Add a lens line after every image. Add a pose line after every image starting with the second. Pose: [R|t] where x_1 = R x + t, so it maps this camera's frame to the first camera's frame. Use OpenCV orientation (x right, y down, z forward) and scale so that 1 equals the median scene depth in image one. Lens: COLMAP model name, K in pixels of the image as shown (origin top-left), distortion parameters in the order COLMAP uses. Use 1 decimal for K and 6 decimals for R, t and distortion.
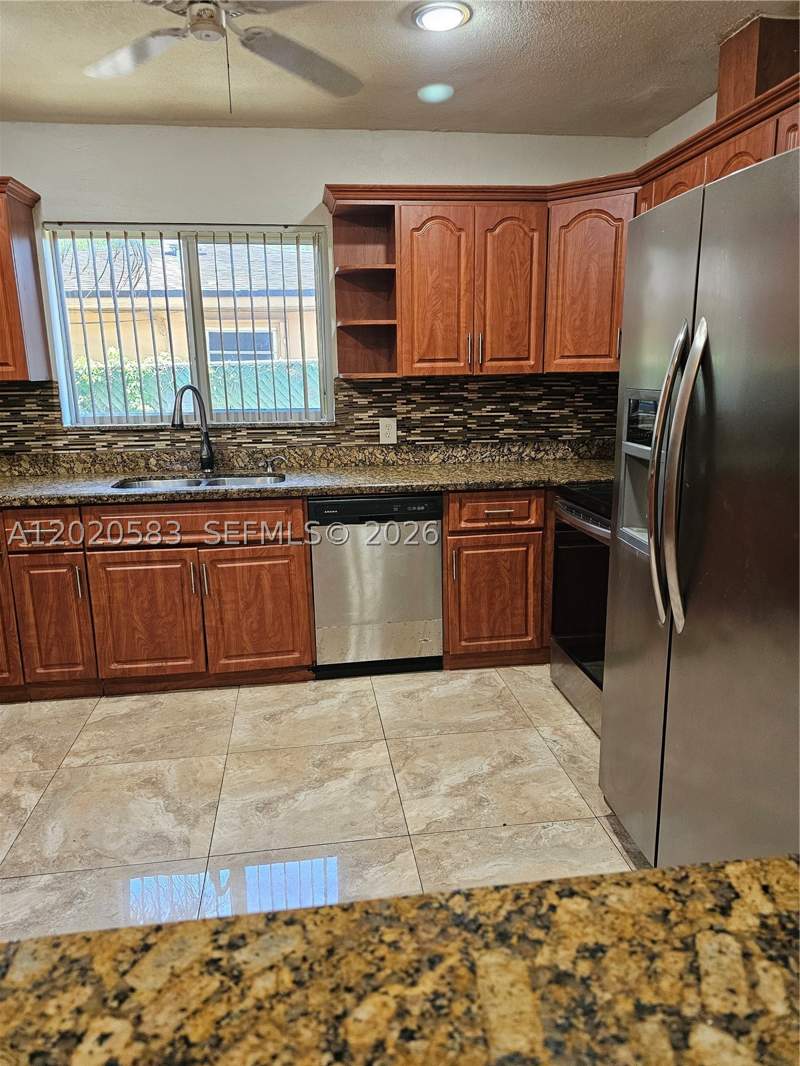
lens RADIAL K [[723.0, 0, 407.9], [0, 723.0, 530.3], [0, 0, 1]] dist [0.054842, -0.040808]
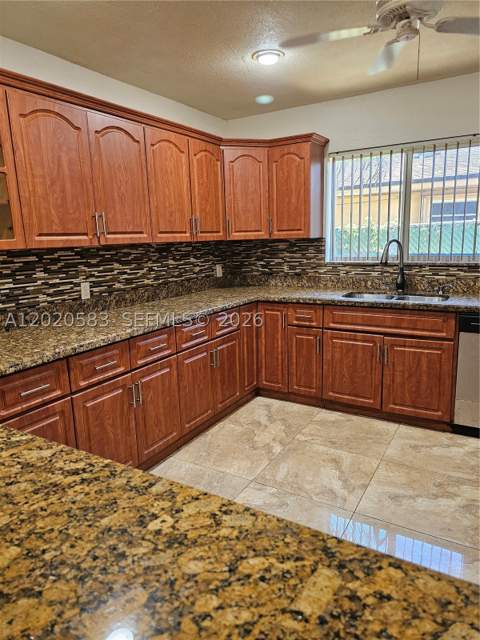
lens RADIAL K [[434.1, 0, 245.8], [0, 434.1, 321.5], [0, 0, 1]] dist [0.054842, -0.040808]
pose [[0.787642, 0.116784, -0.604965, 0.091156], [-0.119352, 0.992194, 0.036145, -0.009675], [0.604463, 0.043734, 0.795432, -0.005610]]
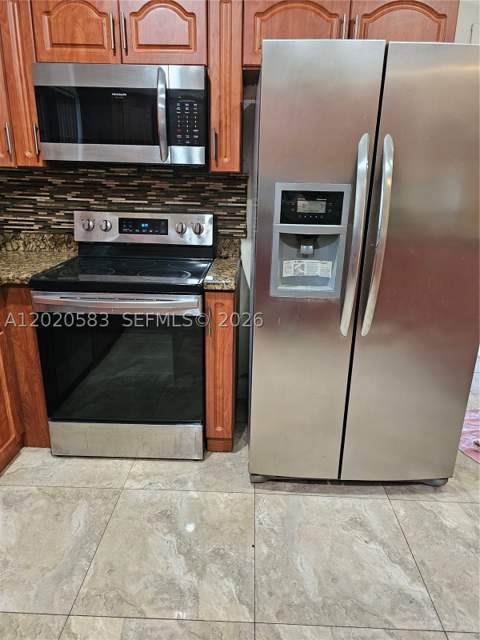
lens RADIAL K [[434.1, 0, 242.6], [0, 434.1, 322.5], [0, 0, 1]] dist [0.054842, -0.040808]
pose [[0.164140, -0.281363, 0.945459, -0.096435], [0.179918, 0.950920, 0.251753, -0.029611], [-0.969890, 0.128783, 0.206707, 0.170913]]
